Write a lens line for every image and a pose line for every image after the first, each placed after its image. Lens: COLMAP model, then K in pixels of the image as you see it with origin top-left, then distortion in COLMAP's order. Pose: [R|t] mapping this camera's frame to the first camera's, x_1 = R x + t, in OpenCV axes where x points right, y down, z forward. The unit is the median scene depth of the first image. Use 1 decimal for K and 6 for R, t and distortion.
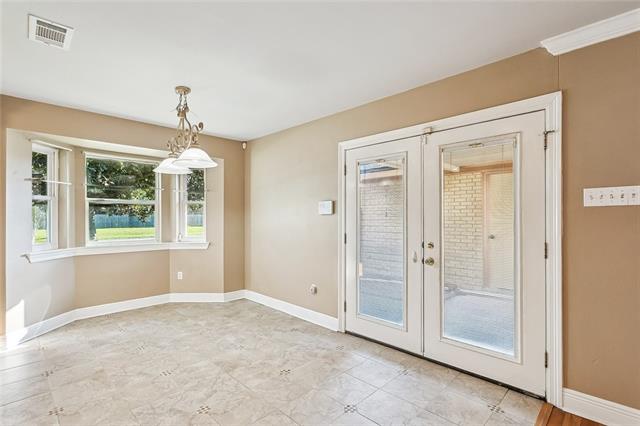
lens RADIAL K [[308.9, 0, 322.7], [0, 308.9, 218.0], [0, 0, 1]] dist [-0.001594, 0.000865]
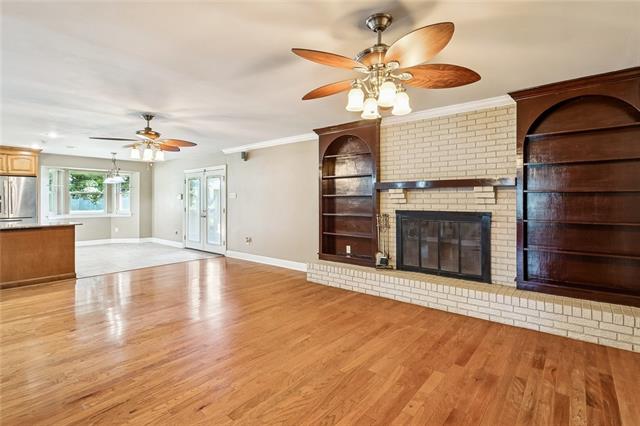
lens RADIAL K [[308.9, 0, 309.3], [0, 308.9, 200.6], [0, 0, 1]] dist [-0.001594, 0.000865]
pose [[0.996239, -0.000200, 0.086652, 0.741115], [0.000271, 1.000000, -0.000805, -0.001897], [-0.086652, 0.000825, 0.996238, -1.338339]]
